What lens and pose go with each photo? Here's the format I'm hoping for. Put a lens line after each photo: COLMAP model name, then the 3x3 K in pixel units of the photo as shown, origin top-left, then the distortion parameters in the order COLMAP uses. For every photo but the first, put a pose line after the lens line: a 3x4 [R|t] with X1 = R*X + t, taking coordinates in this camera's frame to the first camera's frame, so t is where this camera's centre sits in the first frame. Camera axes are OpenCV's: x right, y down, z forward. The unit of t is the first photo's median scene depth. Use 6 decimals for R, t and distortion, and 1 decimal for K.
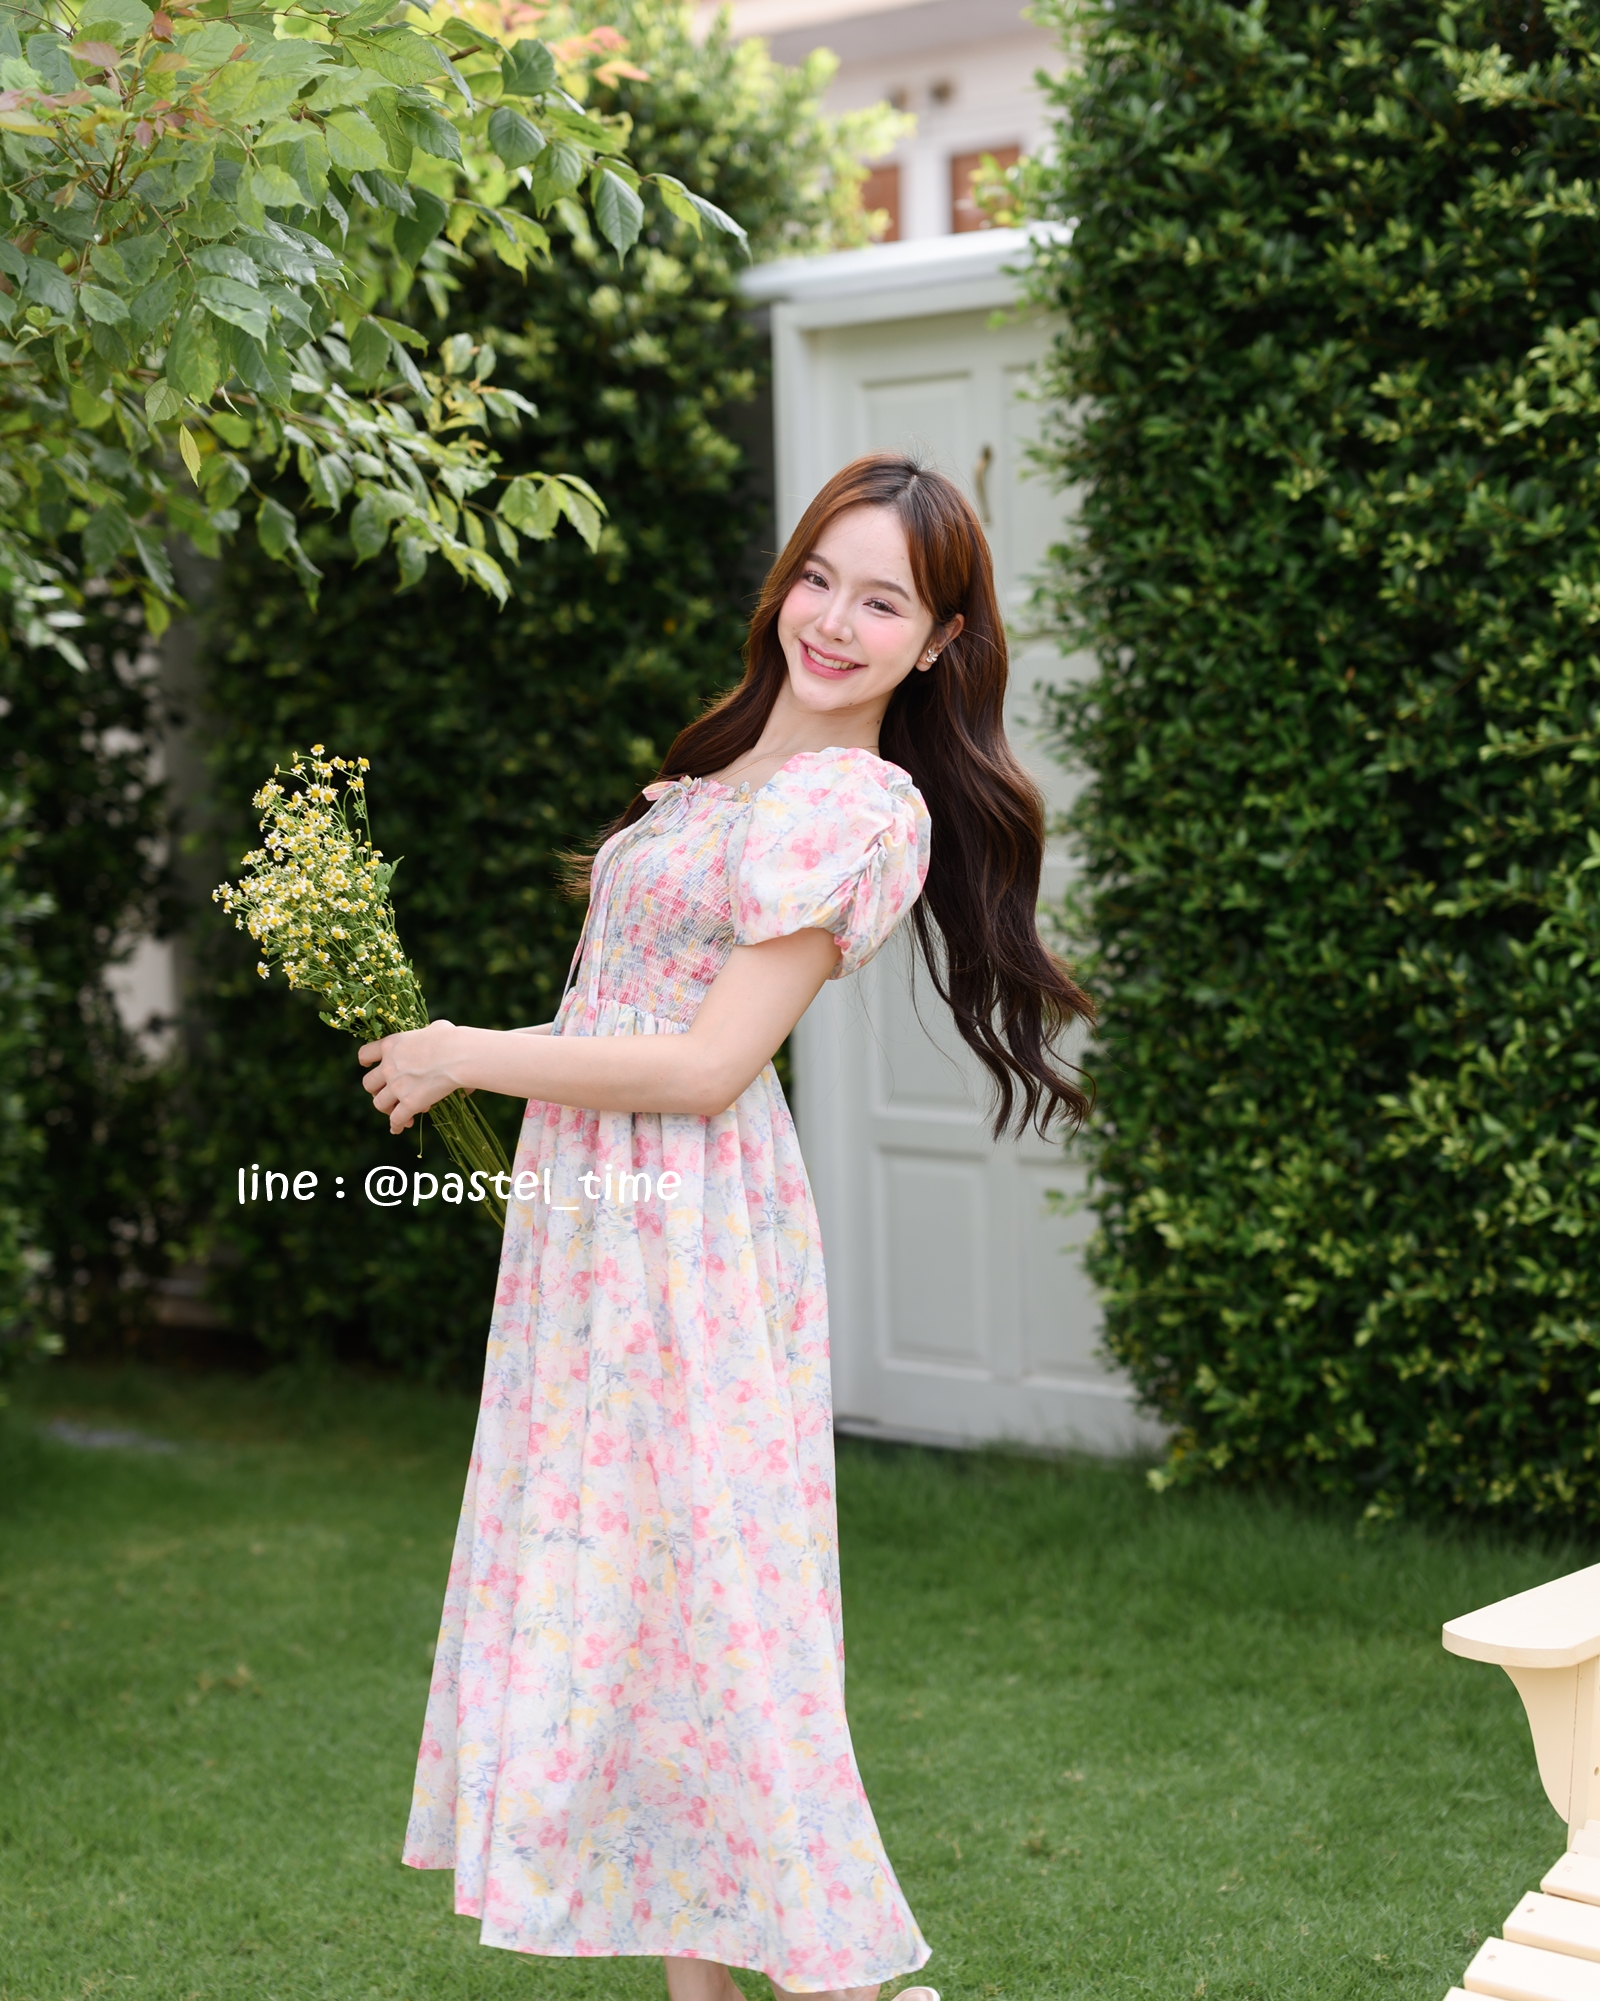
lens RADIAL K [[3471.1, 0, 807.2], [0, 3471.1, 1003.3], [0, 0, 1]] dist [0.090848, 0.000000]
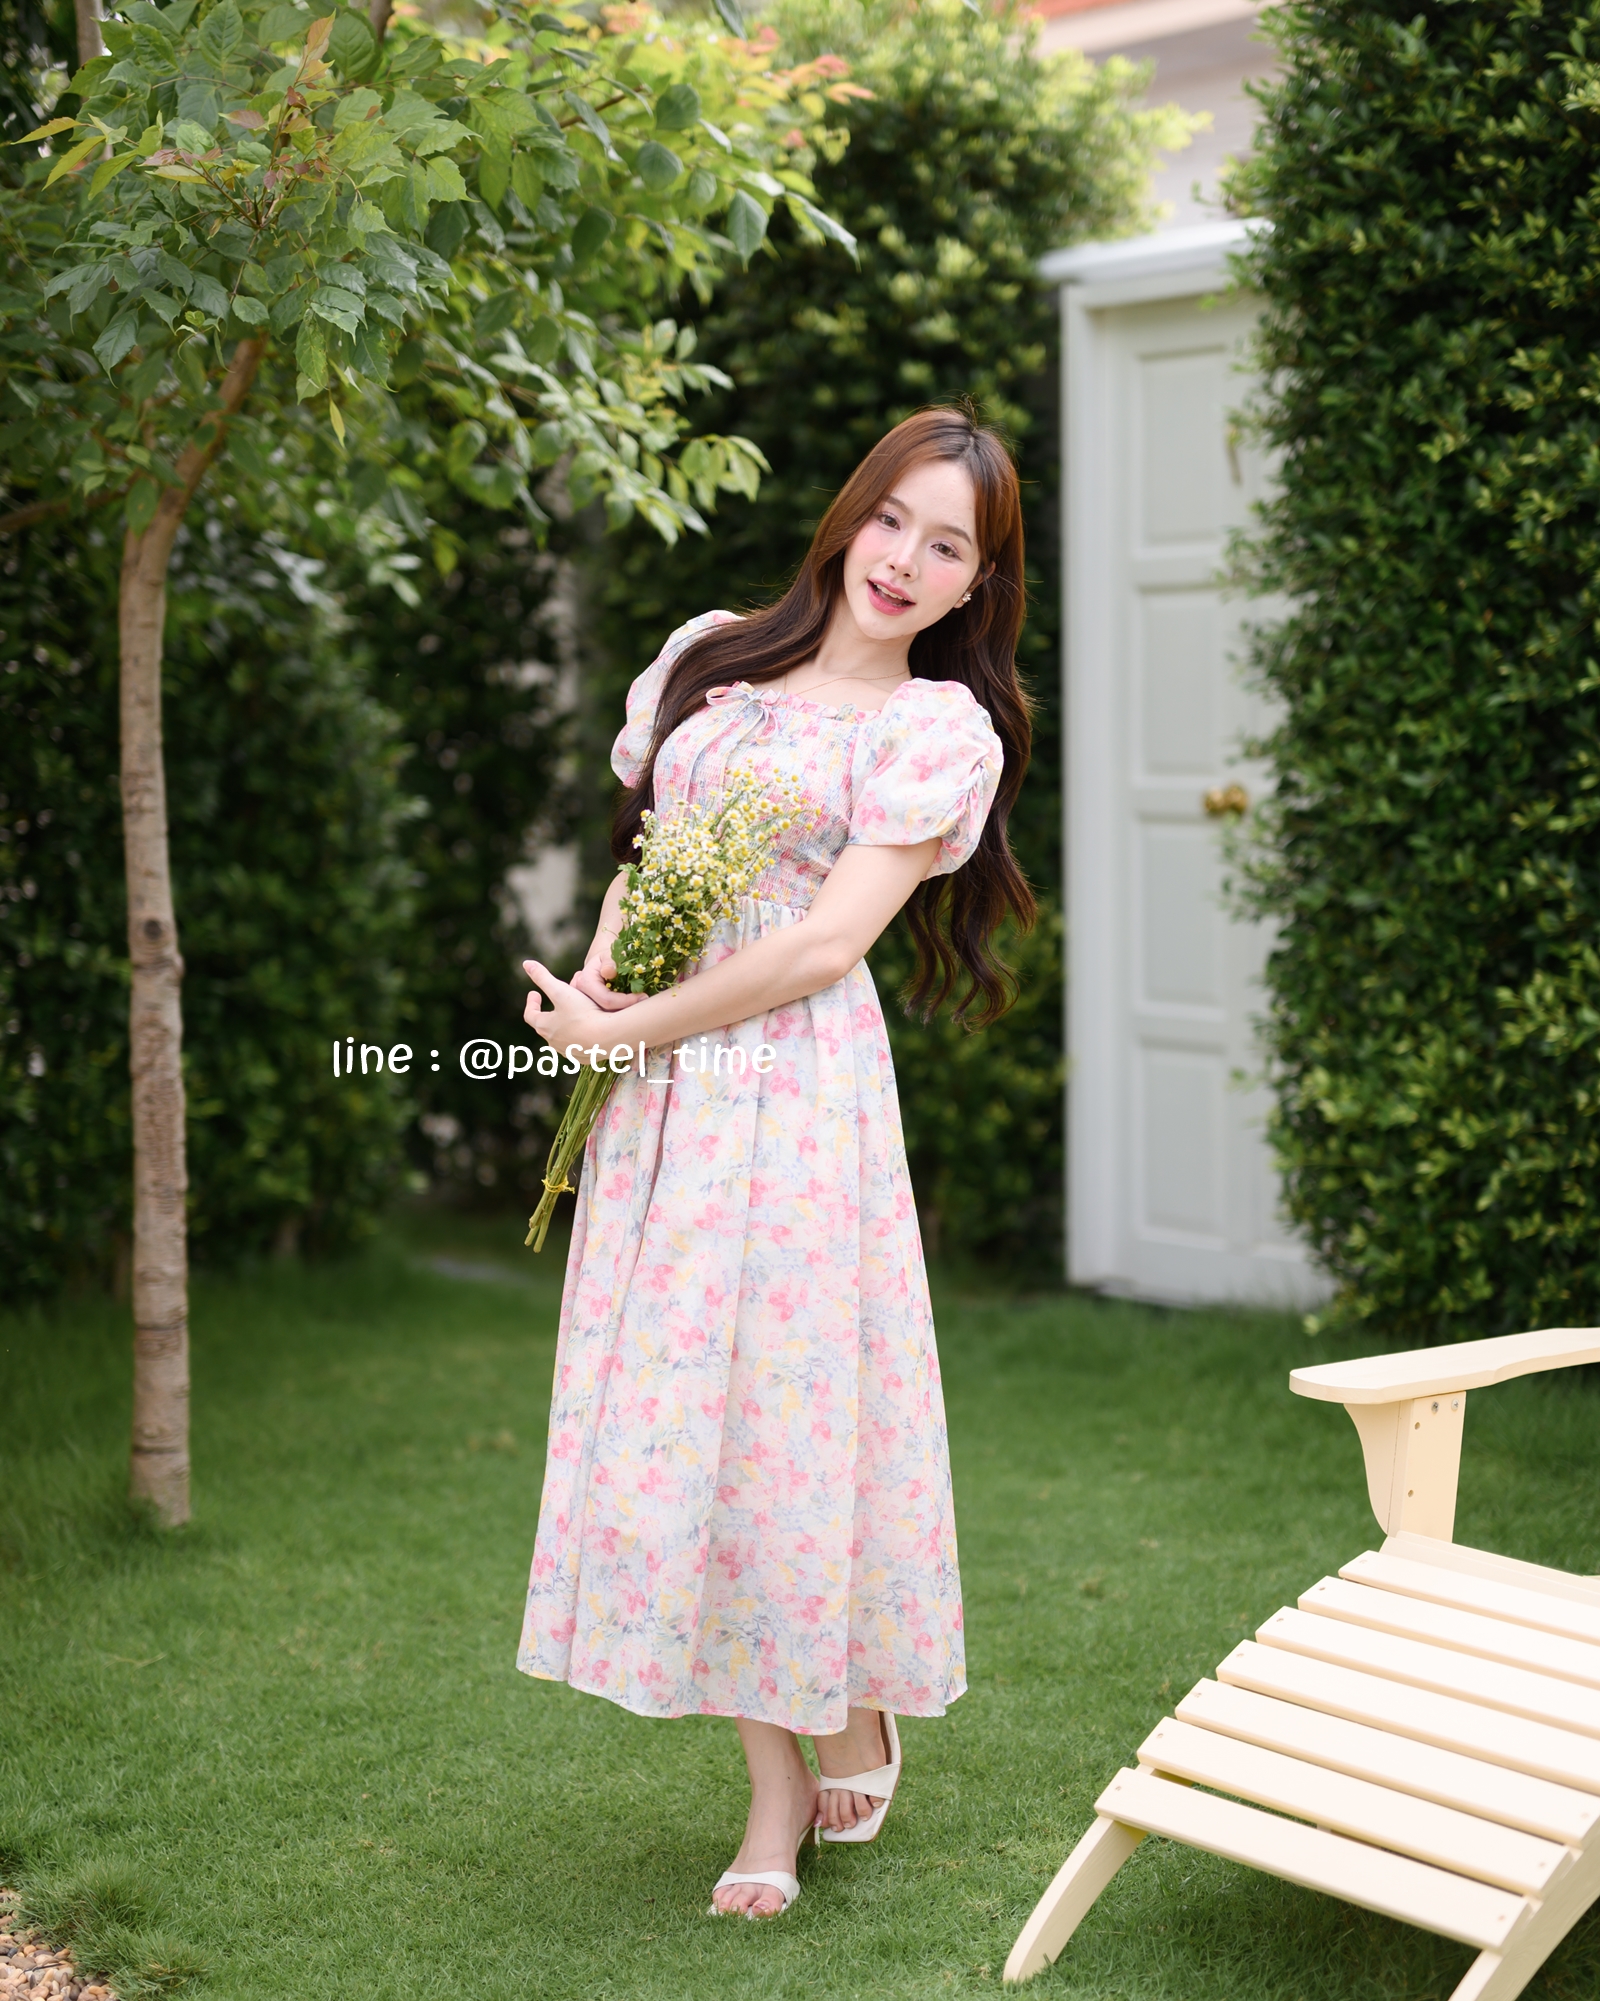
lens RADIAL K [[3471.1, 0, 827.2], [0, 3471.1, 1027.3], [0, 0, 1]] dist [0.090848, 0.000000]
pose [[0.984787, 0.030462, -0.171076, 0.140361], [-0.027520, 0.999430, 0.019543, 0.022454], [0.171573, -0.014537, 0.985064, -0.152049]]
